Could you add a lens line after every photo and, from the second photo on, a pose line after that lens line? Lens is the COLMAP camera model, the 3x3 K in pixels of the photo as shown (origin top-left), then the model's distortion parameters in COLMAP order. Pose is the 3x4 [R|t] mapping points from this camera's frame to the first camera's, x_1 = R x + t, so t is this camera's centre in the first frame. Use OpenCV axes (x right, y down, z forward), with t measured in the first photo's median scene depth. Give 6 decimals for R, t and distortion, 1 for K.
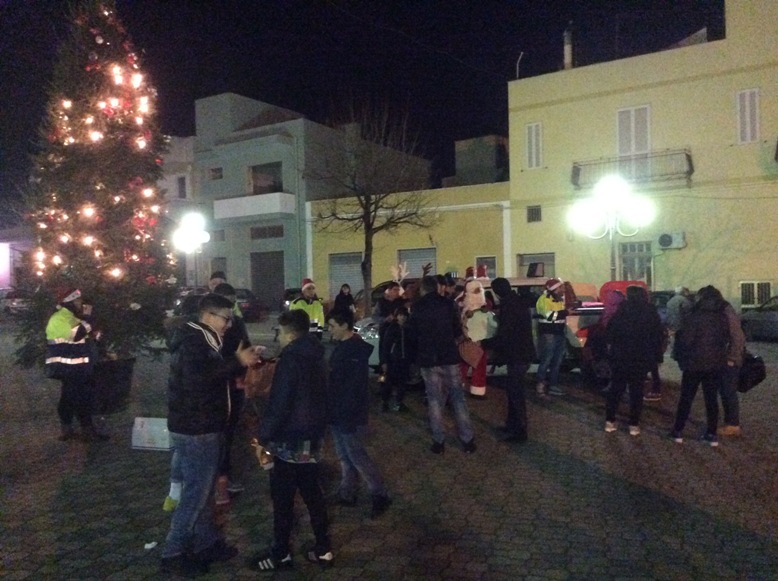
lens RADIAL K [[727.5, 0, 389.0], [0, 727.5, 290.5], [0, 0, 1]] dist [0.000915, 0.000329]
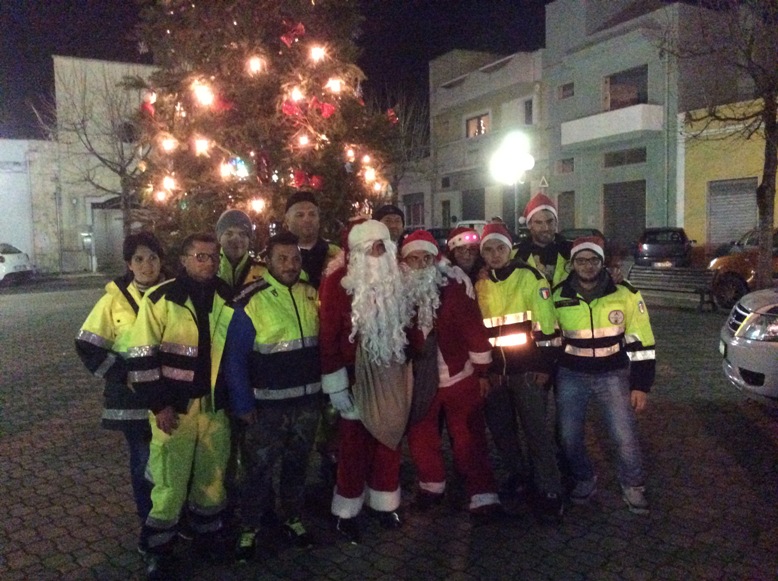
lens RADIAL K [[726.1, 0, 389.8], [0, 726.1, 314.2], [0, 0, 1]] dist [0.000748, -0.008972]
pose [[0.877695, 0.046136, -0.476993, -0.006816], [0.009034, 0.993585, 0.112727, -0.001144], [0.479134, -0.103249, 0.871648, 0.169022]]
